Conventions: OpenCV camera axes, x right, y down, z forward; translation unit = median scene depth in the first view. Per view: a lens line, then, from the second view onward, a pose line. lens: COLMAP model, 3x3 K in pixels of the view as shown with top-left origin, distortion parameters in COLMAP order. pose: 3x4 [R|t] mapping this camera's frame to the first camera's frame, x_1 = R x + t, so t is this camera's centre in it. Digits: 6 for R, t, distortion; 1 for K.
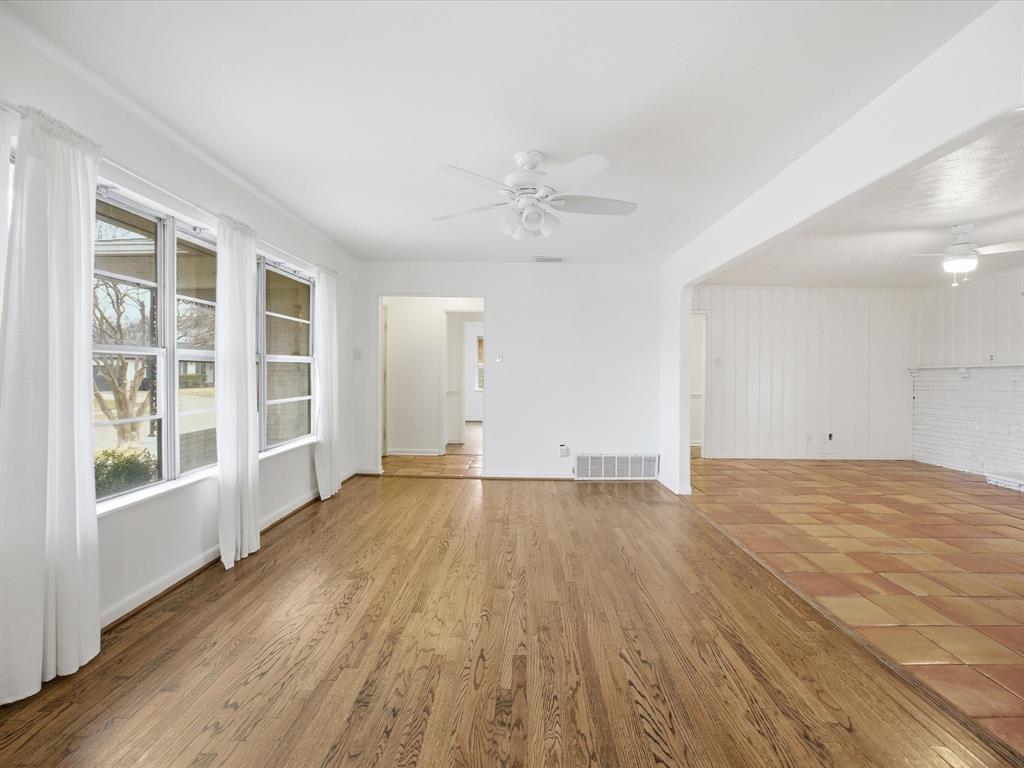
lens RADIAL K [[458.3, 0, 516.0], [0, 458.3, 371.4], [0, 0, 1]] dist [-0.020064, 0.005516]
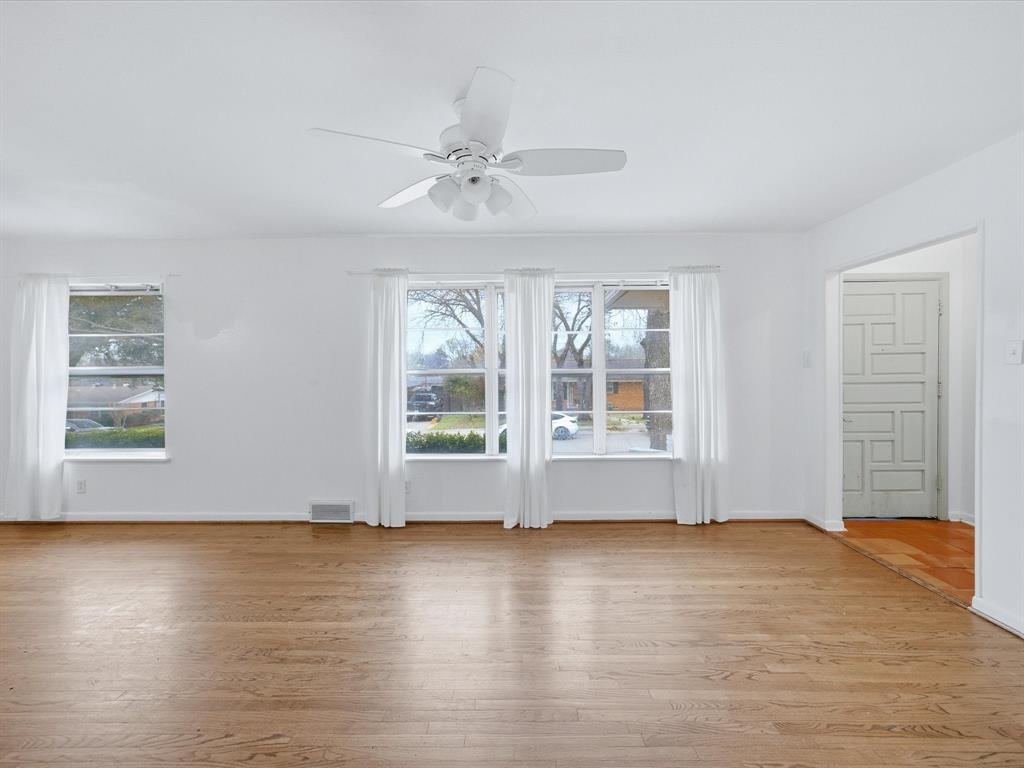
lens RADIAL K [[458.3, 0, 522.1], [0, 458.3, 379.7], [0, 0, 1]] dist [-0.020064, 0.005516]
pose [[0.016747, -0.006498, -0.999839, 0.421282], [0.005401, 0.999965, -0.006408, -0.005070], [0.999845, -0.005293, 0.016782, 0.567787]]
